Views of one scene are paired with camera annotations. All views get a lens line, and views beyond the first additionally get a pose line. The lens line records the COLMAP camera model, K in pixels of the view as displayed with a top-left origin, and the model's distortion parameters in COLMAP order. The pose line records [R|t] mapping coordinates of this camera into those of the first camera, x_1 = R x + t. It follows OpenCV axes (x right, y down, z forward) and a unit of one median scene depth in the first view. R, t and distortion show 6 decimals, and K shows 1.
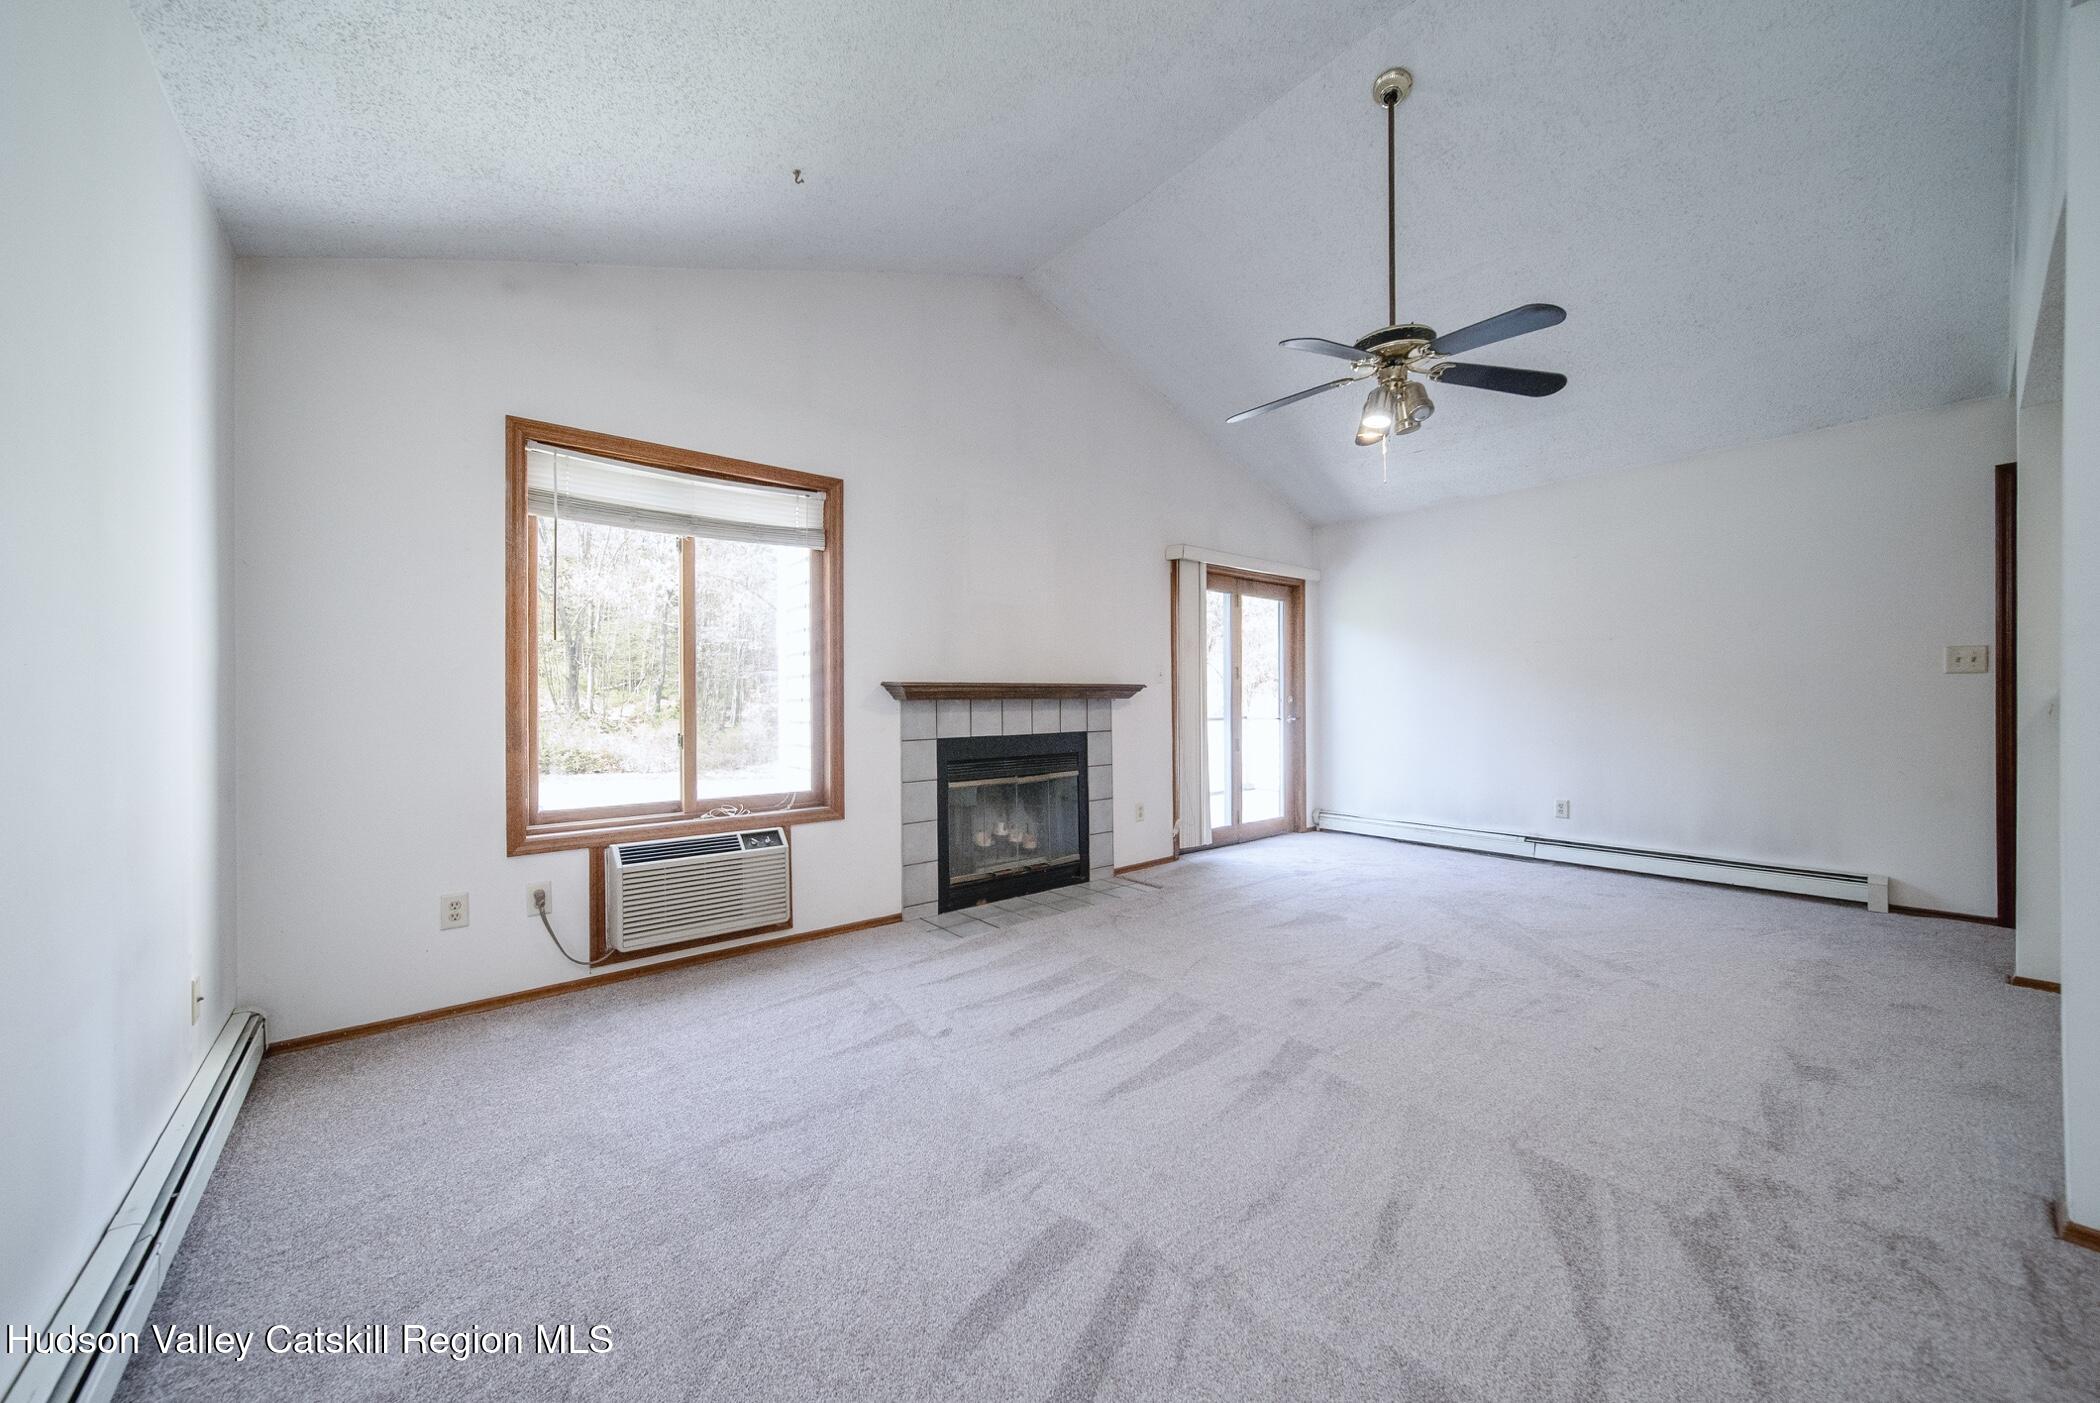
lens RADIAL K [[747.8, 0, 1067.1], [0, 747.8, 695.2], [0, 0, 1]] dist [-0.002007, -0.000844]
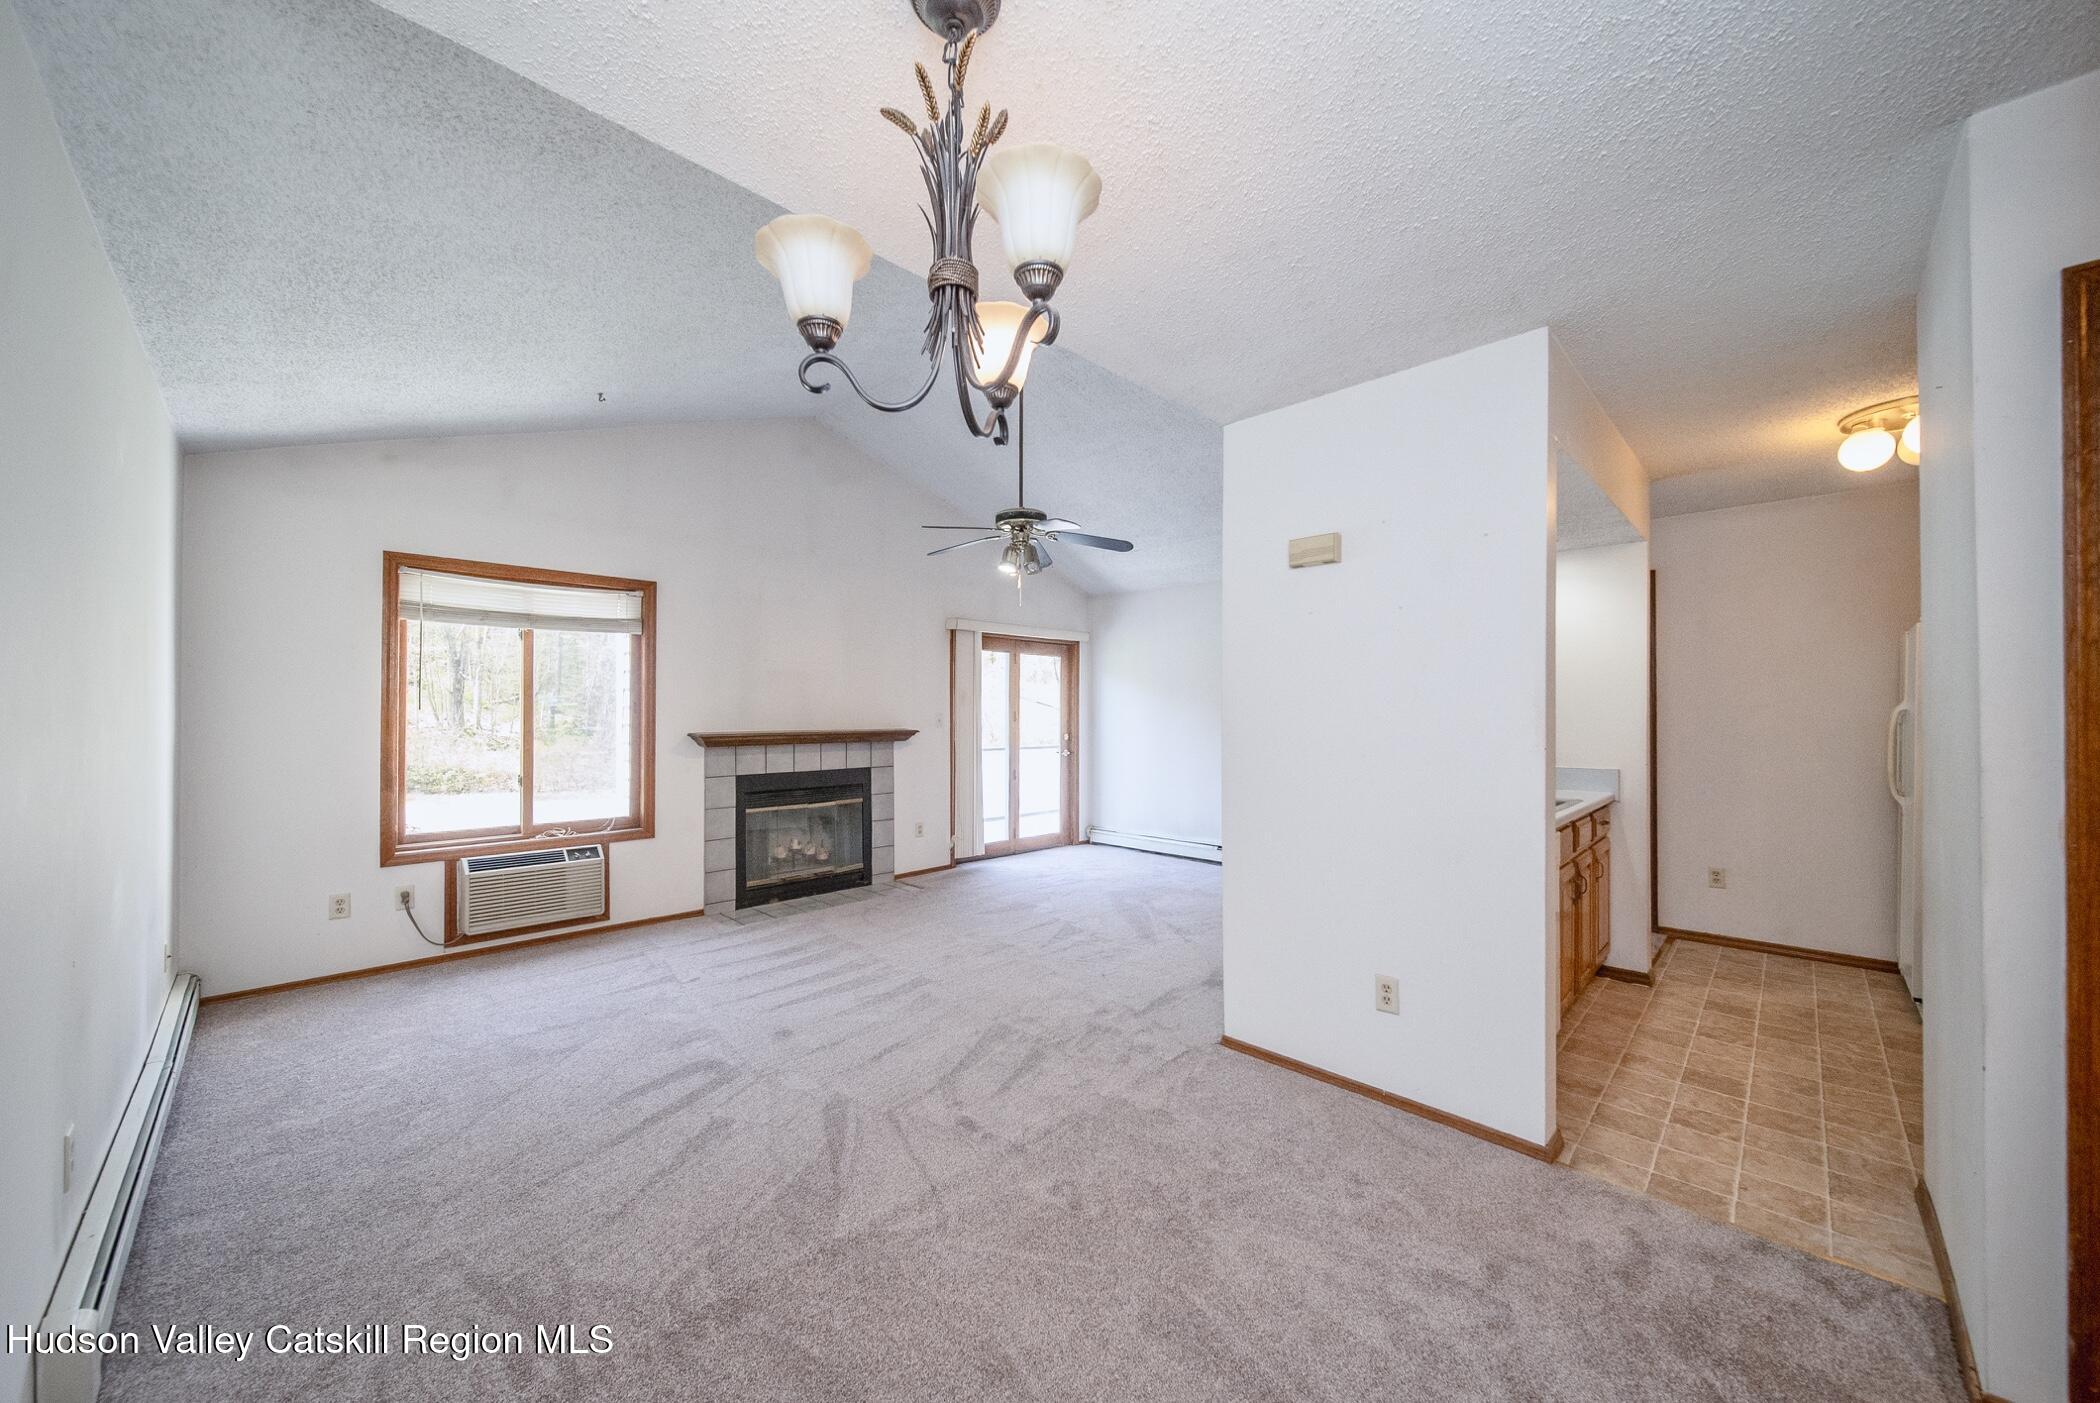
lens RADIAL K [[747.8, 0, 1057.3], [0, 747.8, 704.7], [0, 0, 1]] dist [-0.002007, -0.000844]
pose [[0.995776, 0.005862, 0.091627, 0.282875], [-0.005087, 0.999949, -0.008691, -0.060957], [-0.091673, 0.008188, 0.995756, -0.377175]]
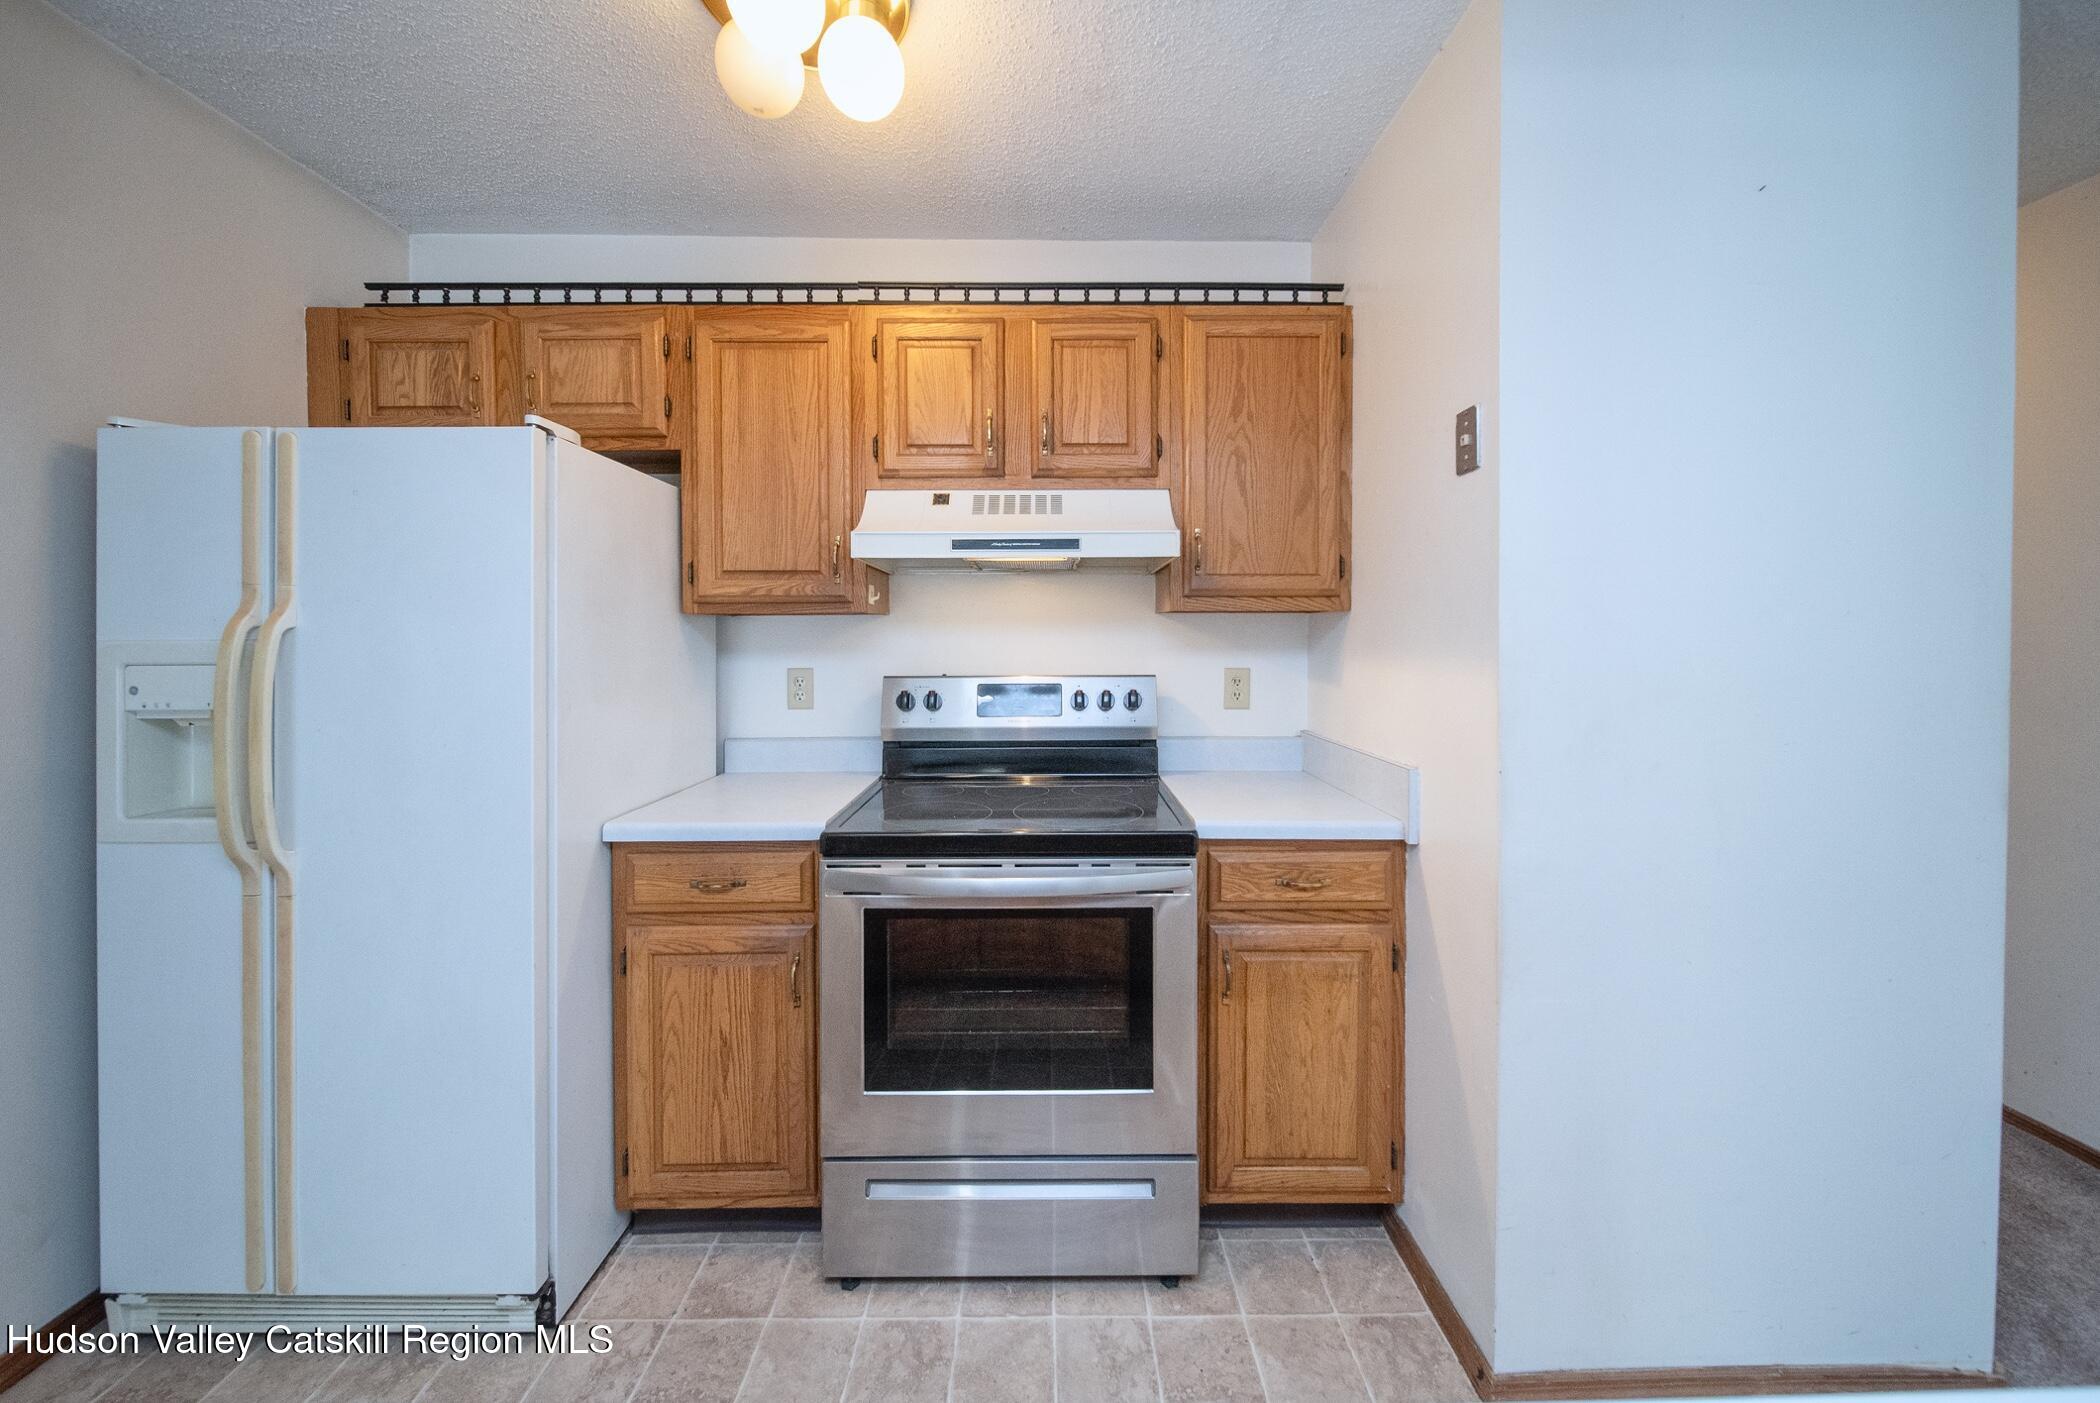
lens RADIAL K [[747.8, 0, 1048.5], [0, 747.8, 640.2], [0, 0, 1]] dist [-0.002007, -0.000844]
pose [[-0.765416, -0.000421, 0.643535, 0.912716], [0.002073, 0.999993, 0.003121, -0.061868], [-0.643532, 0.003723, -0.765410, 0.511683]]
